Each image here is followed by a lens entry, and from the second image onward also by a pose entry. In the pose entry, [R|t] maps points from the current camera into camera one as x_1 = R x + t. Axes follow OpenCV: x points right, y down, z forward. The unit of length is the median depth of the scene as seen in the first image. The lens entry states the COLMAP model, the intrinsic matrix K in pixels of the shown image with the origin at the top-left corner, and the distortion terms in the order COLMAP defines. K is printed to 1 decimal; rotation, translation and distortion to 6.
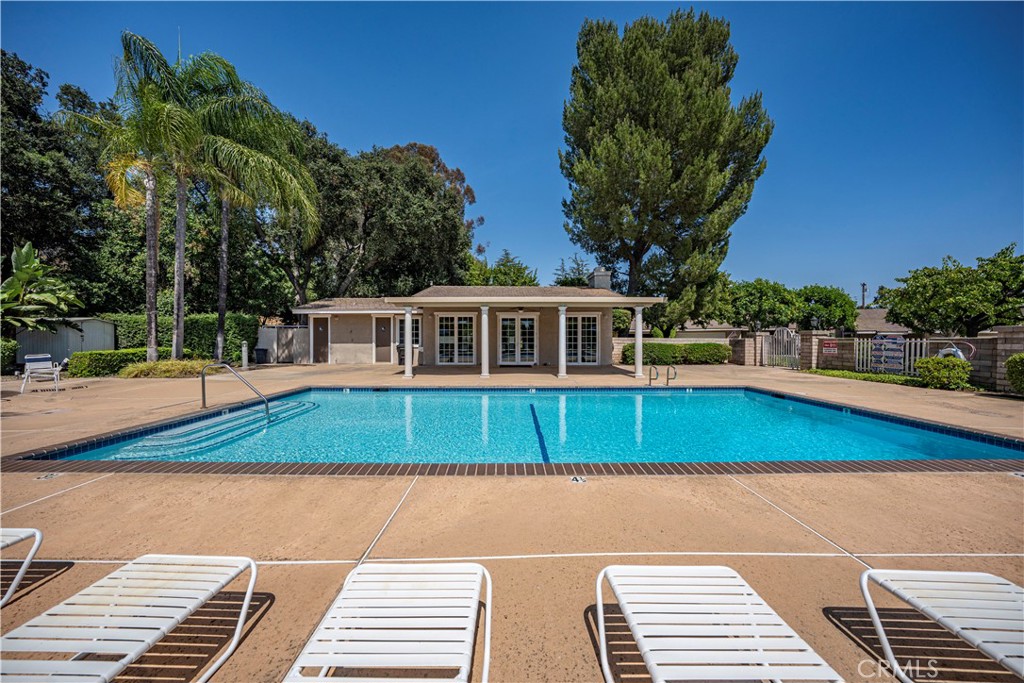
lens RADIAL K [[352.4, 0, 508.5], [0, 352.4, 341.6], [0, 0, 1]] dist [-0.026222, 0.005560]
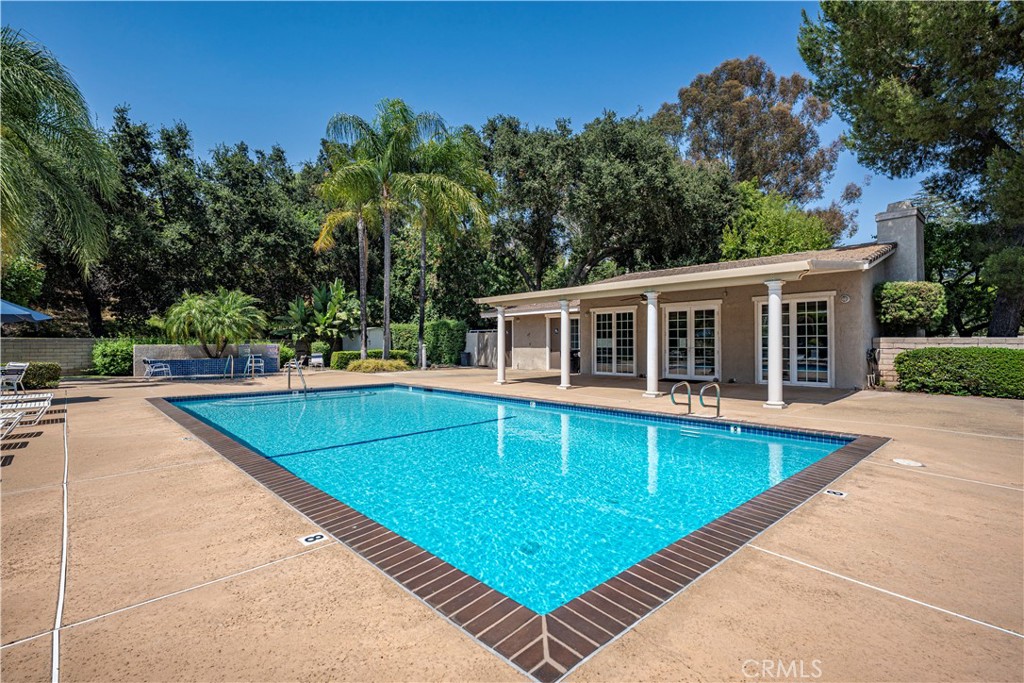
lens RADIAL K [[486.2, 0, 512.0], [0, 486.2, 341.5], [0, 0, 1]] dist [0.002627, 0.001737]
pose [[0.667215, -0.006061, -0.744840, 0.499361], [-0.001523, 0.999954, -0.009502, 0.002131], [0.744863, 0.007474, 0.667175, 0.115715]]
